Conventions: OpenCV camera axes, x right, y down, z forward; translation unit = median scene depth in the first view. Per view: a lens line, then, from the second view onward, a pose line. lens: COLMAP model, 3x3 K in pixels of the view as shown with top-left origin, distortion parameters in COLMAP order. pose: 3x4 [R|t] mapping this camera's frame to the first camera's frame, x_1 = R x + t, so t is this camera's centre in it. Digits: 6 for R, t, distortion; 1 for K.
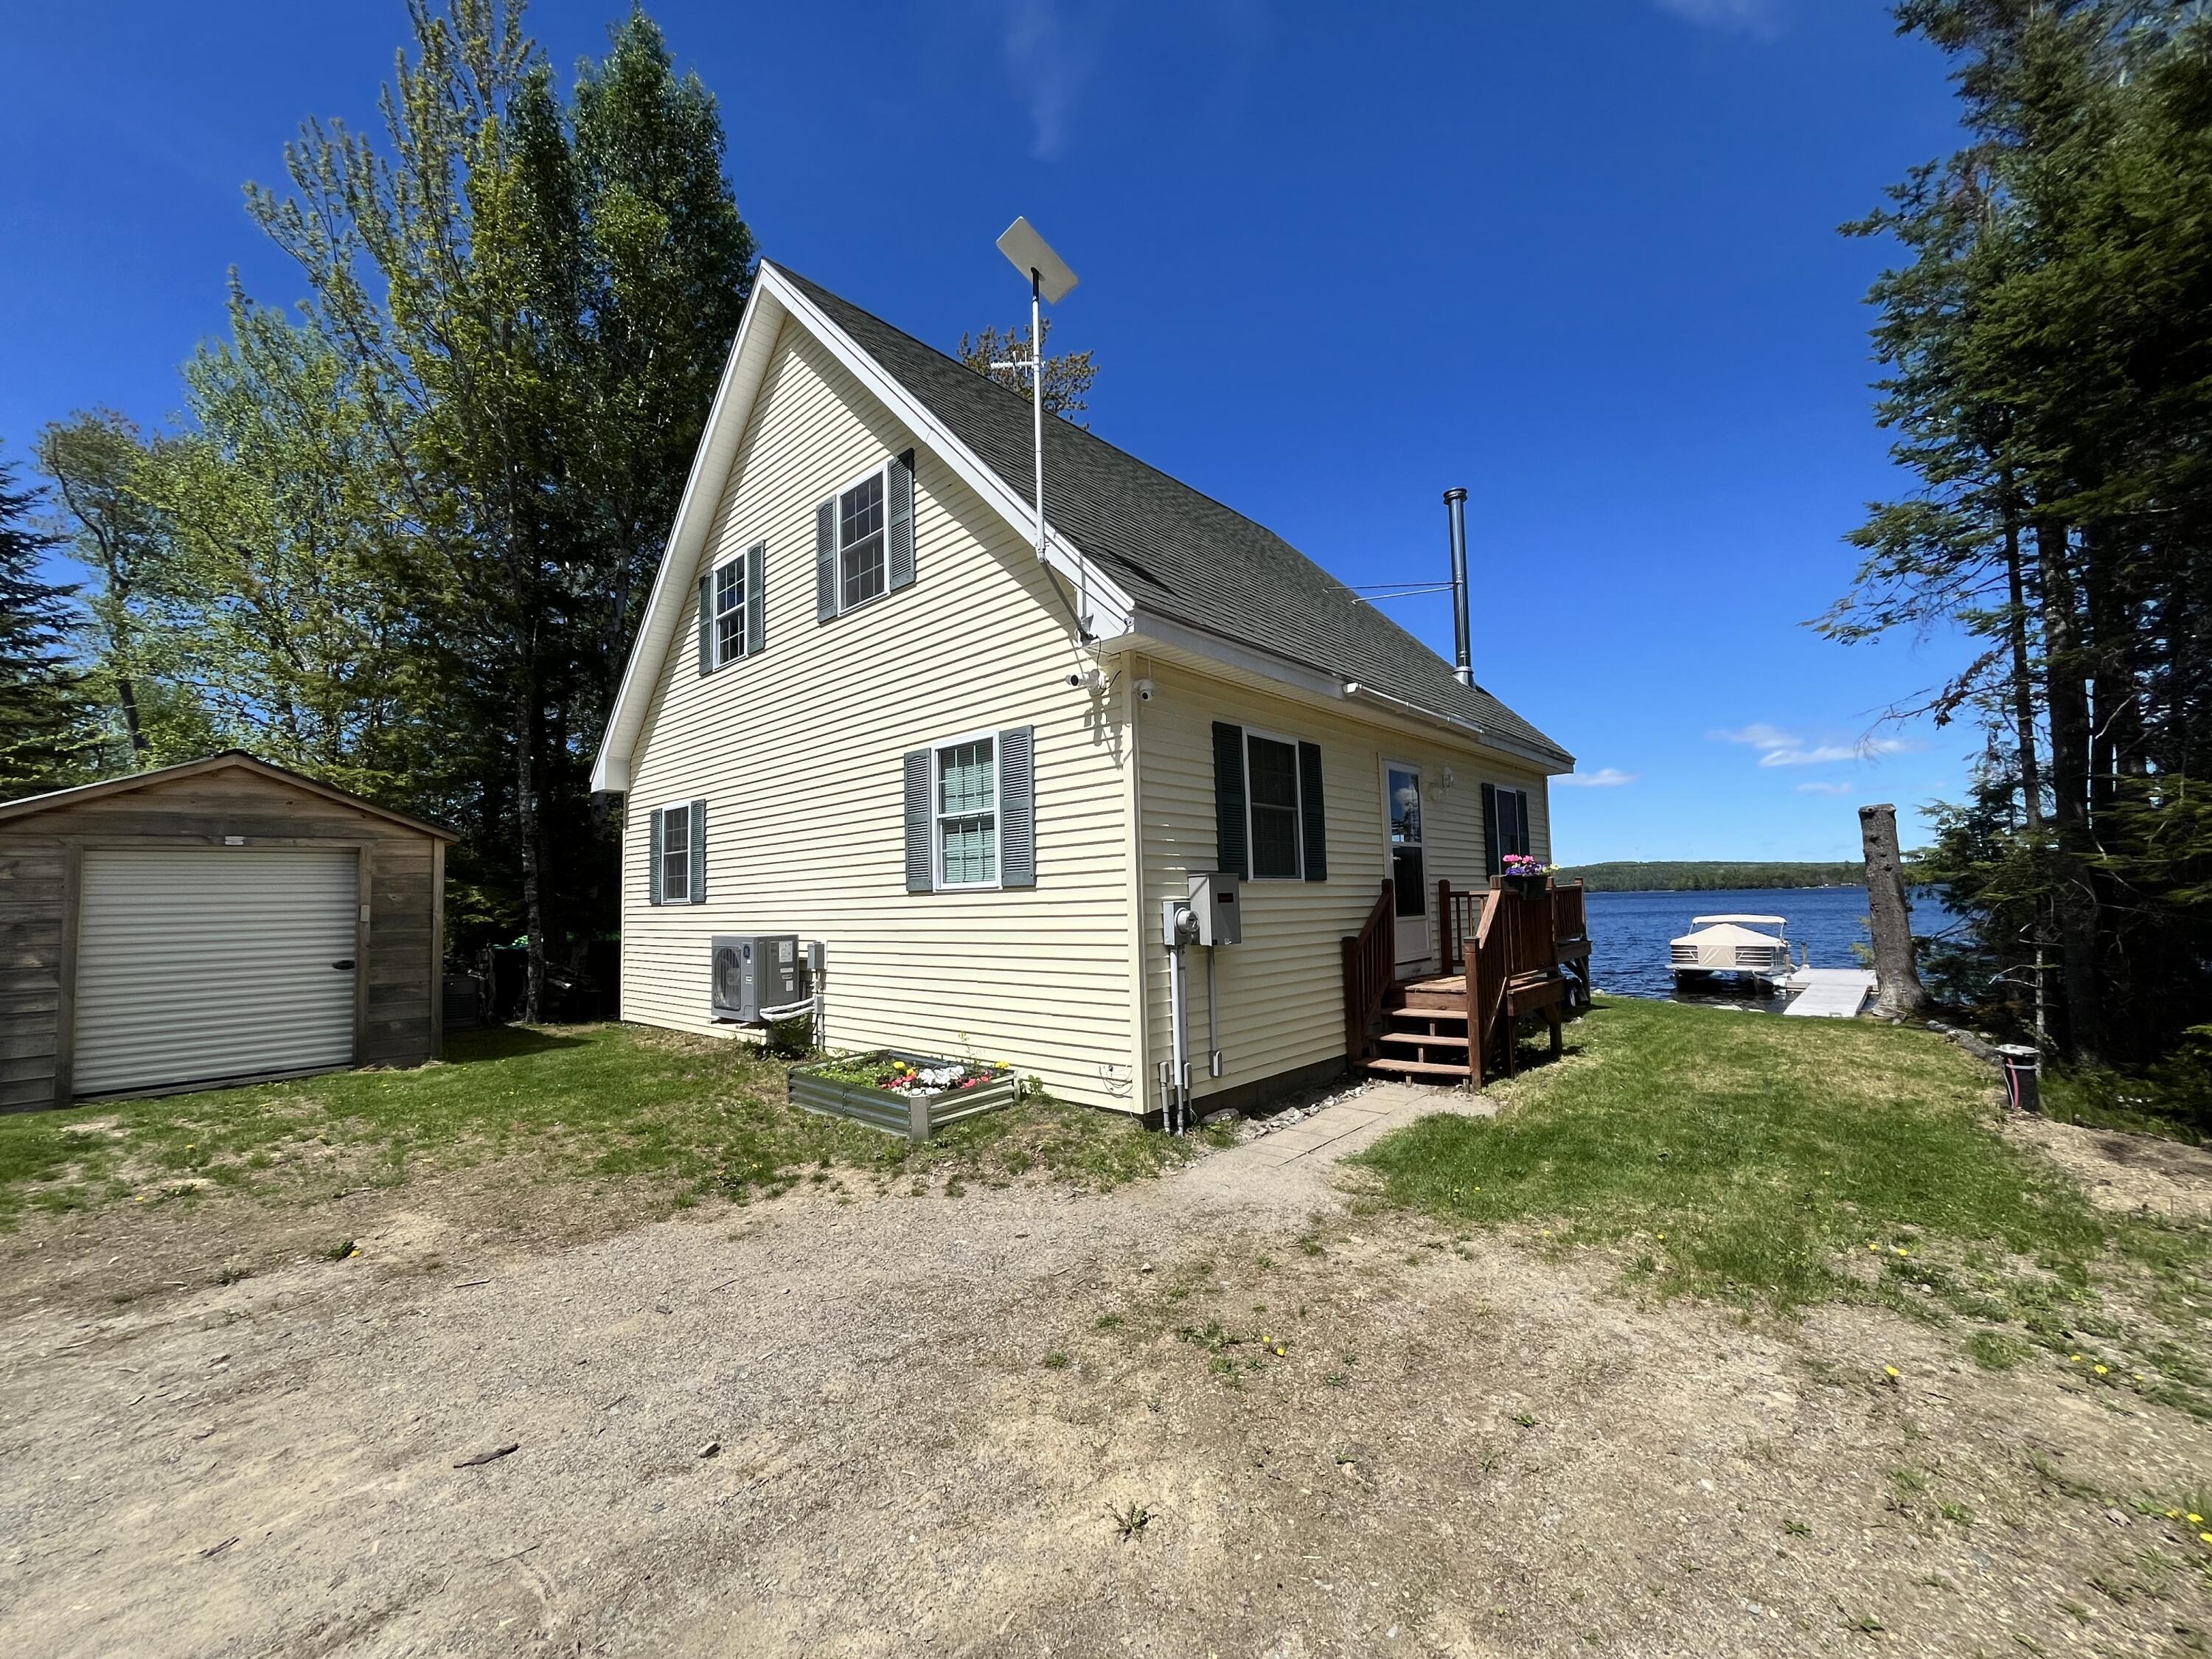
lens RADIAL K [[883.3, 0, 1107.8], [0, 883.3, 833.8], [0, 0, 1]] dist [-0.009710, 0.000704]
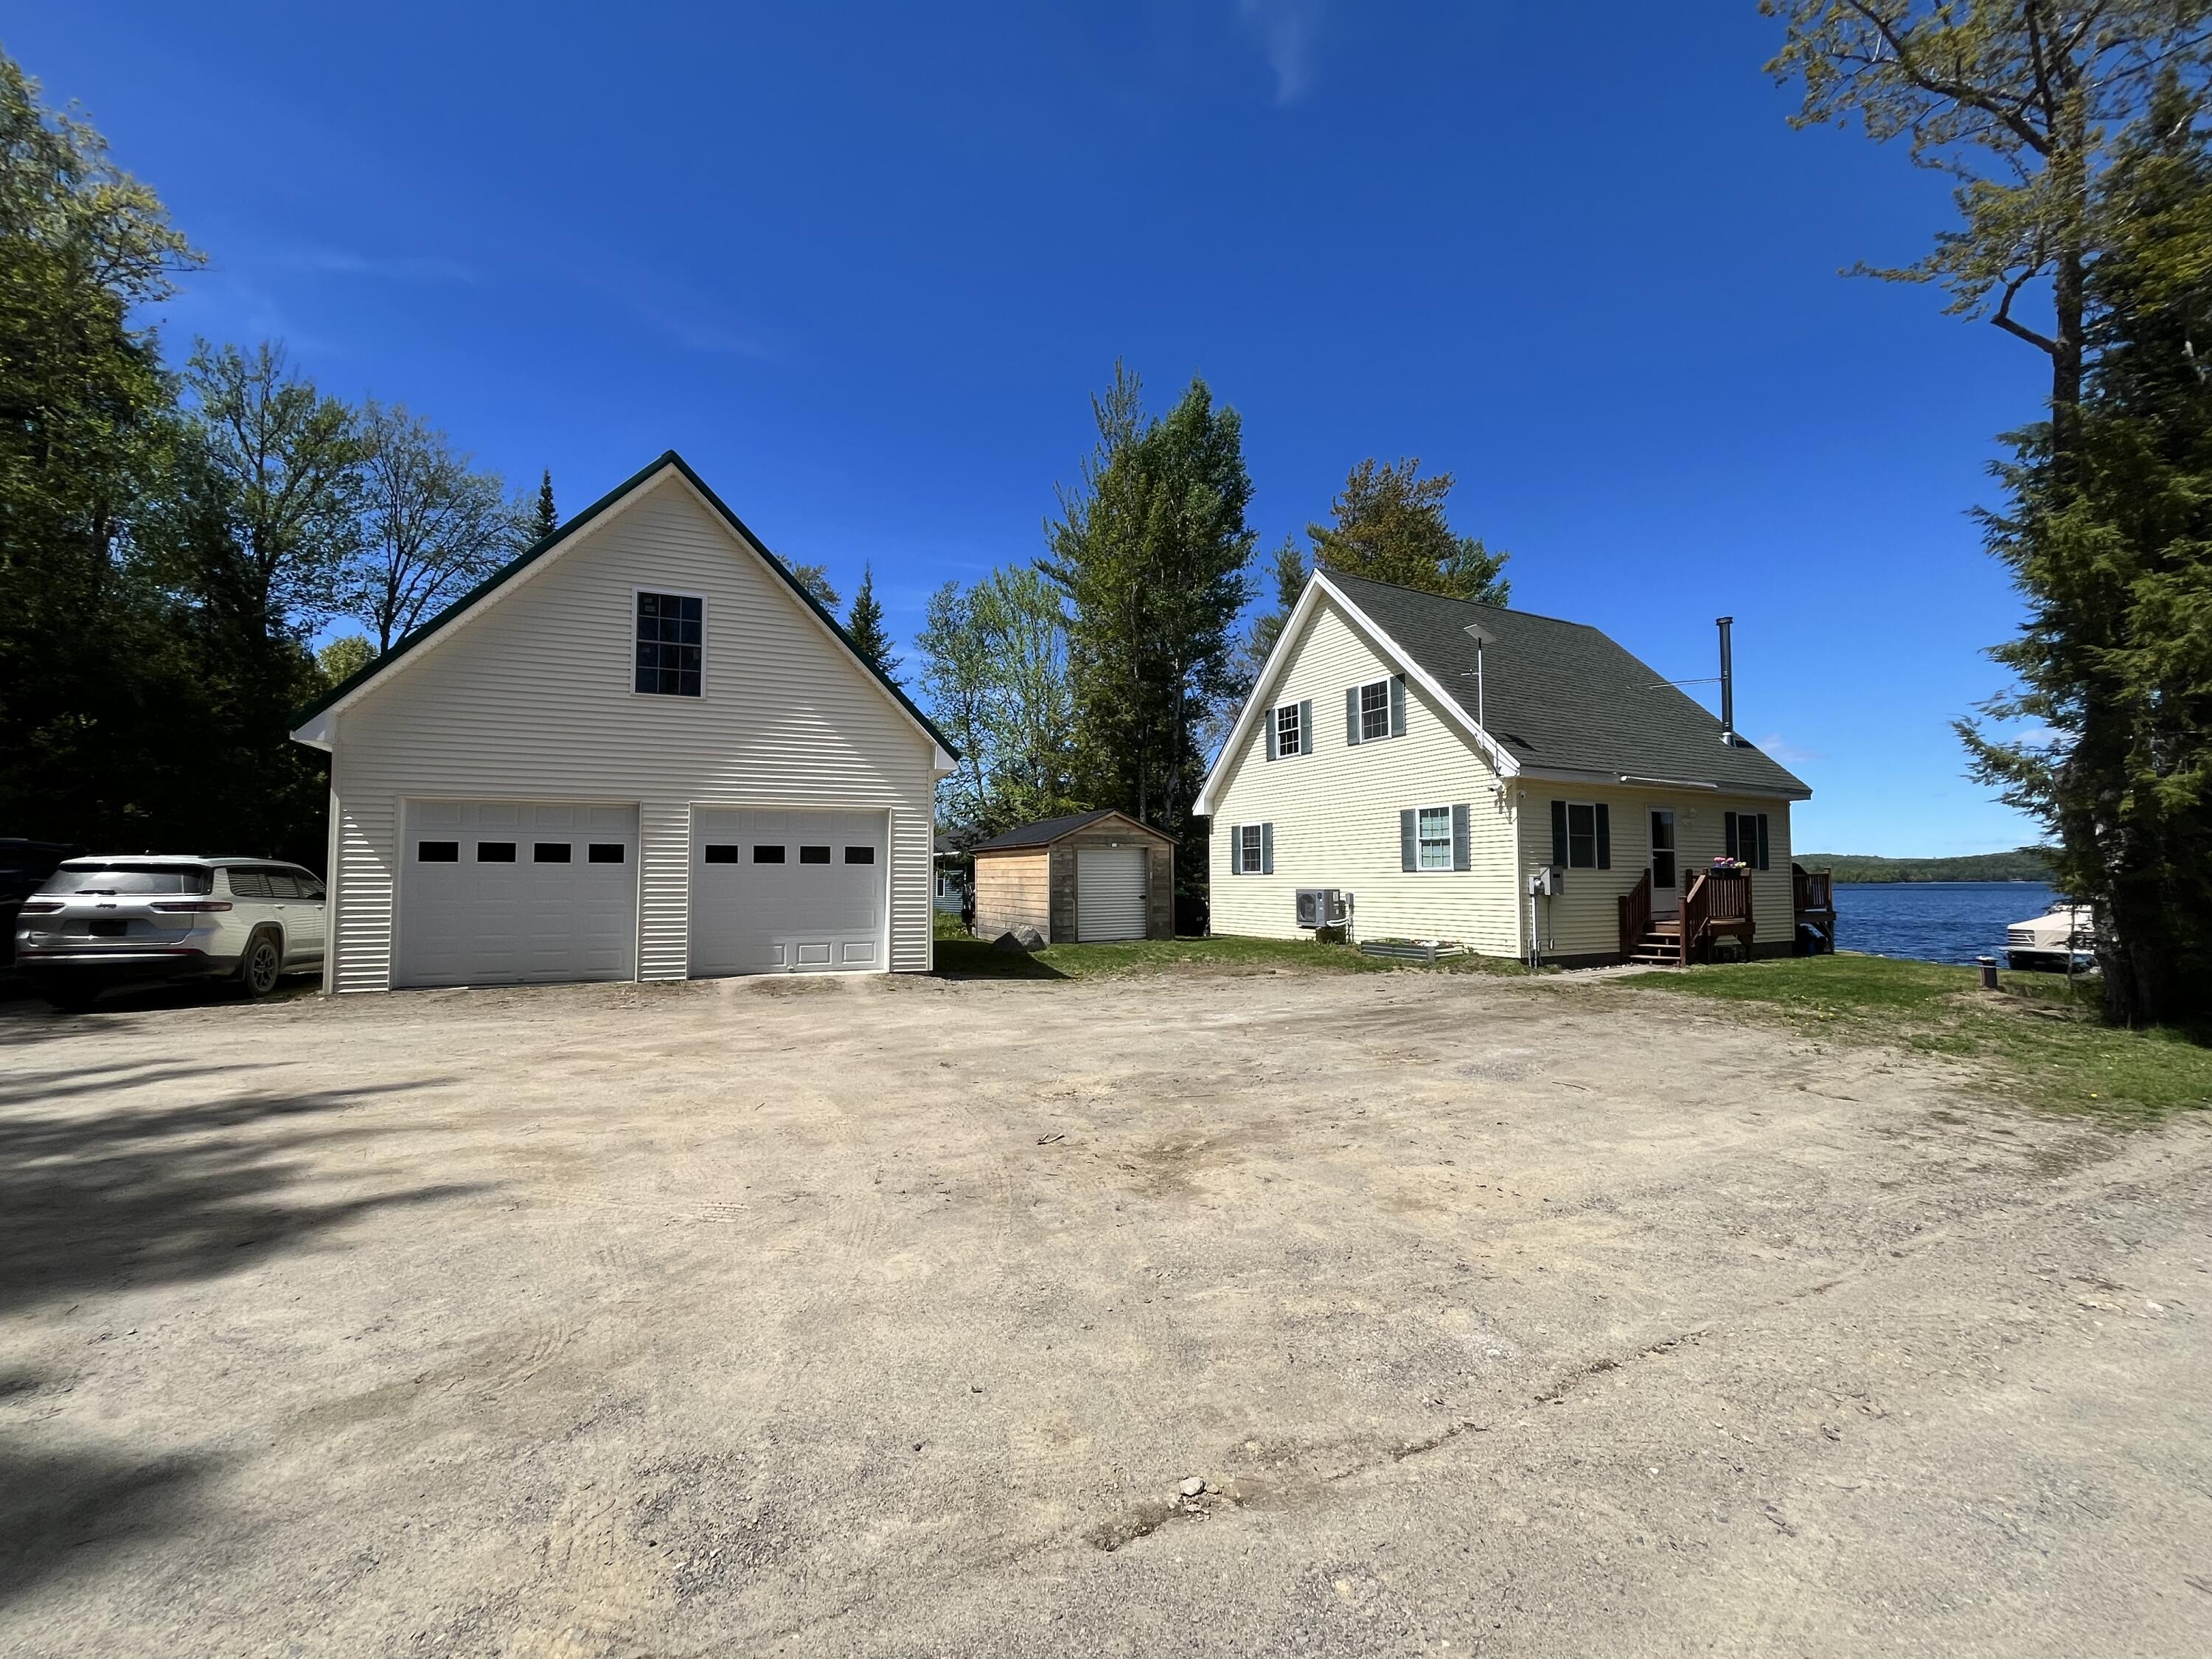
lens RADIAL K [[883.3, 0, 1103.6], [0, 883.3, 833.0], [0, 0, 1]] dist [-0.009710, 0.000704]
pose [[0.941405, 0.004884, -0.337244, -0.184144], [0.004220, 0.999646, 0.026259, -0.094077], [0.337253, -0.026144, 0.941051, -1.398550]]
